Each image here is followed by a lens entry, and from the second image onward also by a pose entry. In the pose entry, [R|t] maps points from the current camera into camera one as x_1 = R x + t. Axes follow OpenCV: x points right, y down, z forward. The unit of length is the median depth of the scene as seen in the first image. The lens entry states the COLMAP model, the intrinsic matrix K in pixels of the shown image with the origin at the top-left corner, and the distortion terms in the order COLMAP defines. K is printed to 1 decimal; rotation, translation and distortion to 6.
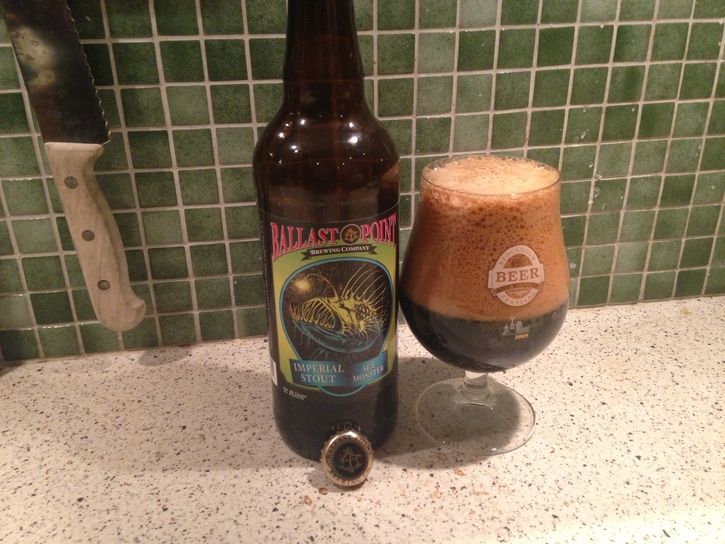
lens RADIAL K [[686.9, 0, 380.1], [0, 686.9, 270.4], [0, 0, 1]] dist [0.198483, -0.322244]
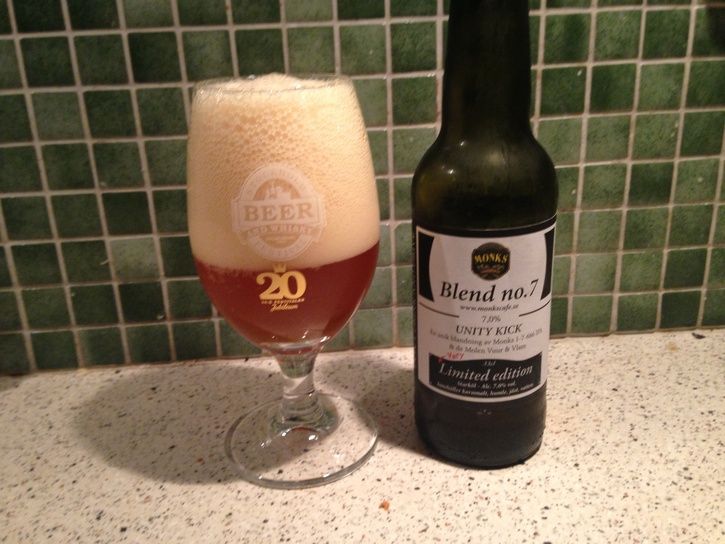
lens RADIAL K [[686.9, 0, 380.1], [0, 686.9, 270.4], [0, 0, 1]] dist [0.198483, -0.322244]
pose [[0.994538, 0.009009, -0.103988, 0.219577], [-0.018339, 0.995852, -0.089120, 0.054588], [0.102754, 0.090540, 0.990578, 0.236526]]
